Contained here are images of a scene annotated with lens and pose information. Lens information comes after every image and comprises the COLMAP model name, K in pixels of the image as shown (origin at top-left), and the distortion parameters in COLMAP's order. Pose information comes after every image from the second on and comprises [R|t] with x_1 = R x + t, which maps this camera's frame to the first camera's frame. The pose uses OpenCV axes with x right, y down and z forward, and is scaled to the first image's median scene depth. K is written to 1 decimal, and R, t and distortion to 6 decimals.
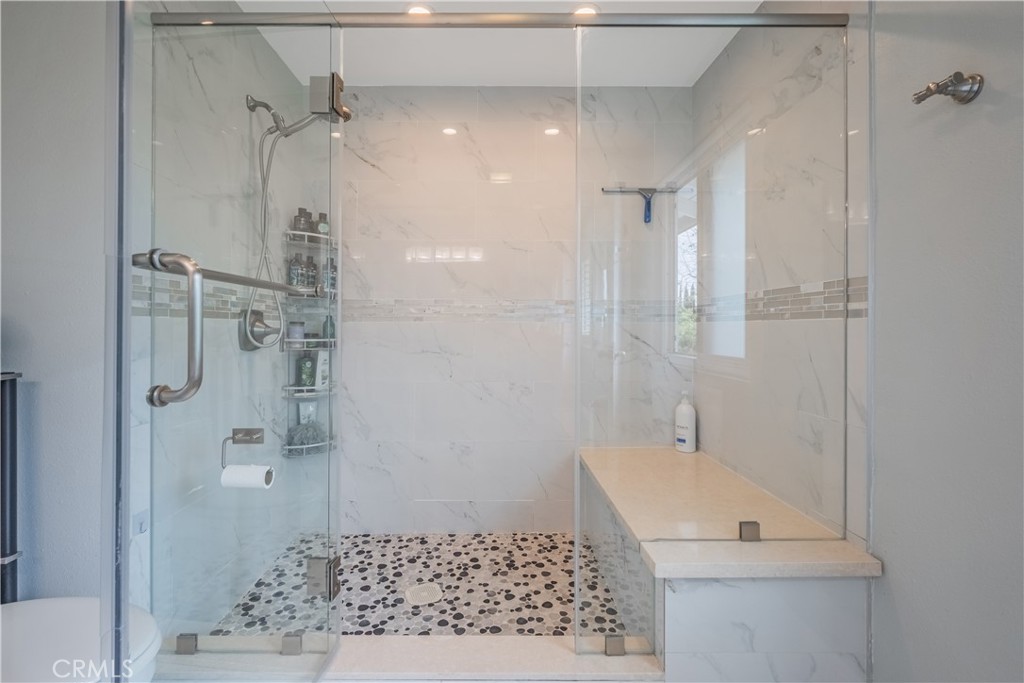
lens RADIAL K [[445.7, 0, 493.7], [0, 445.7, 326.2], [0, 0, 1]] dist [0.003272, 0.000640]
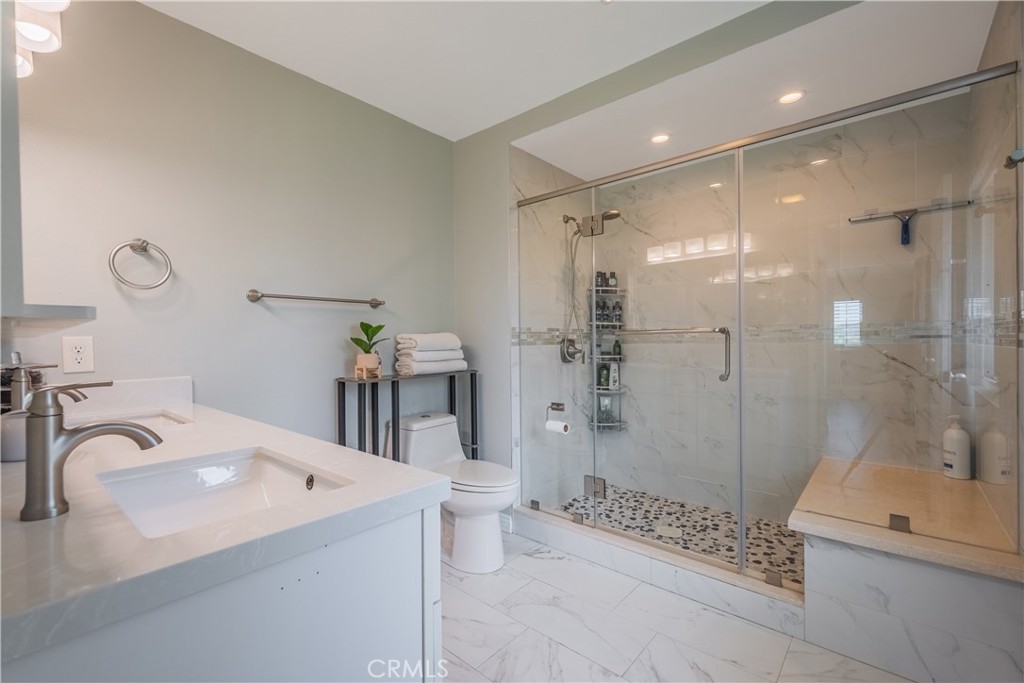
lens RADIAL K [[445.7, 0, 512.0], [0, 445.7, 342.3], [0, 0, 1]] dist [0.003272, 0.000640]
pose [[0.752562, -0.005197, -0.658501, 0.365157], [0.012966, 0.999892, 0.006927, -0.032929], [0.658393, -0.013751, 0.752548, -0.372802]]
